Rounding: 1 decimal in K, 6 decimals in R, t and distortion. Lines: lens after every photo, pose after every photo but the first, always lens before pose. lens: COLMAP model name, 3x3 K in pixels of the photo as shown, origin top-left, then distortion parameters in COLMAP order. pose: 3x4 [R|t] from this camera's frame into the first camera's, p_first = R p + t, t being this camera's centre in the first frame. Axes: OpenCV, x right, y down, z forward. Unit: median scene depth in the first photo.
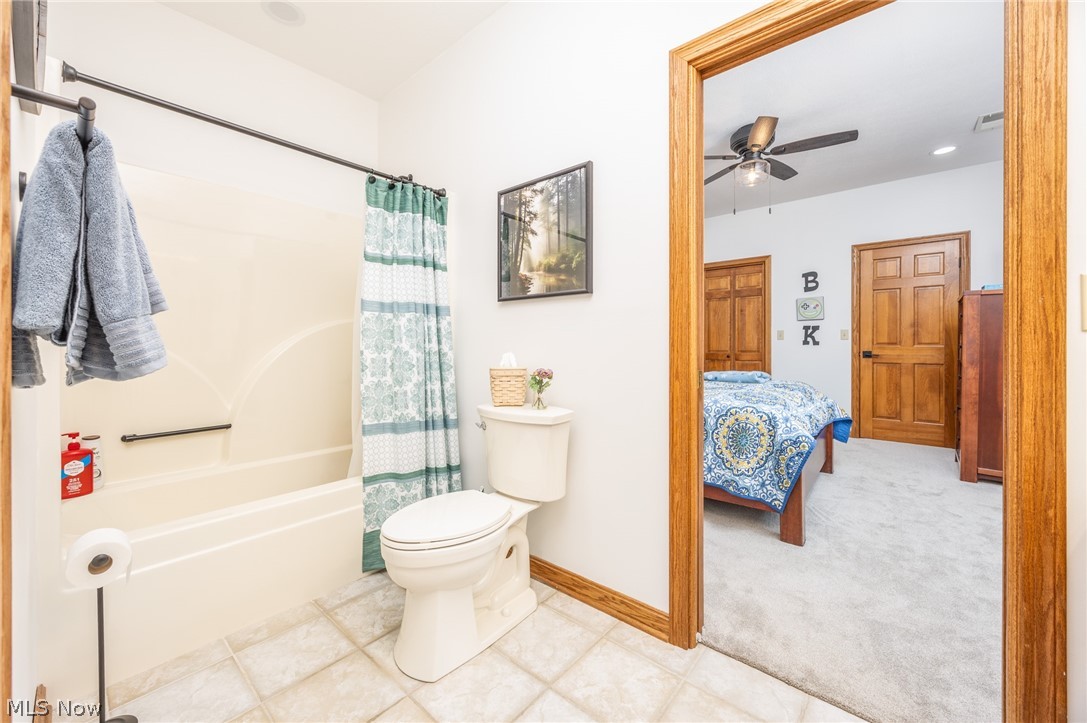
lens RADIAL K [[421.5, 0, 542.8], [0, 421.5, 347.1], [0, 0, 1]] dist [0.000013, -0.000032]
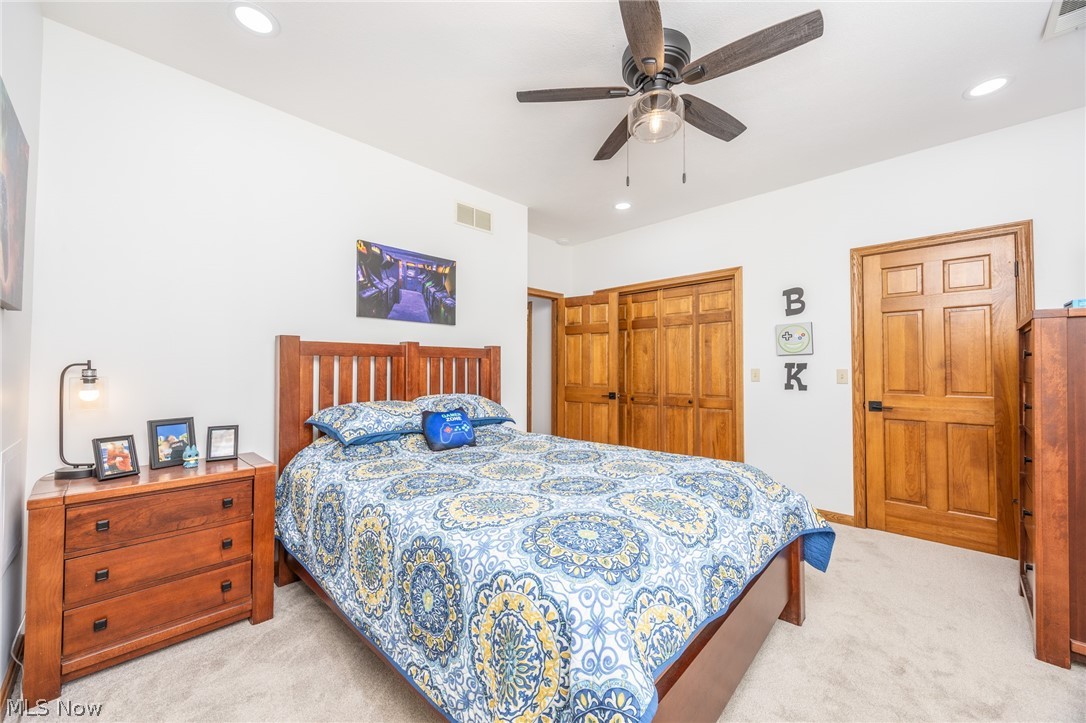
lens RADIAL K [[421.1, 0, 543.5], [0, 421.1, 361.8], [0, 0, 1]] dist [0.000013, -0.000032]
pose [[0.998816, 0.004425, -0.048442, 0.284615], [-0.005873, 0.999539, -0.029772, -0.033699], [0.048288, 0.030022, 0.998382, 0.310915]]
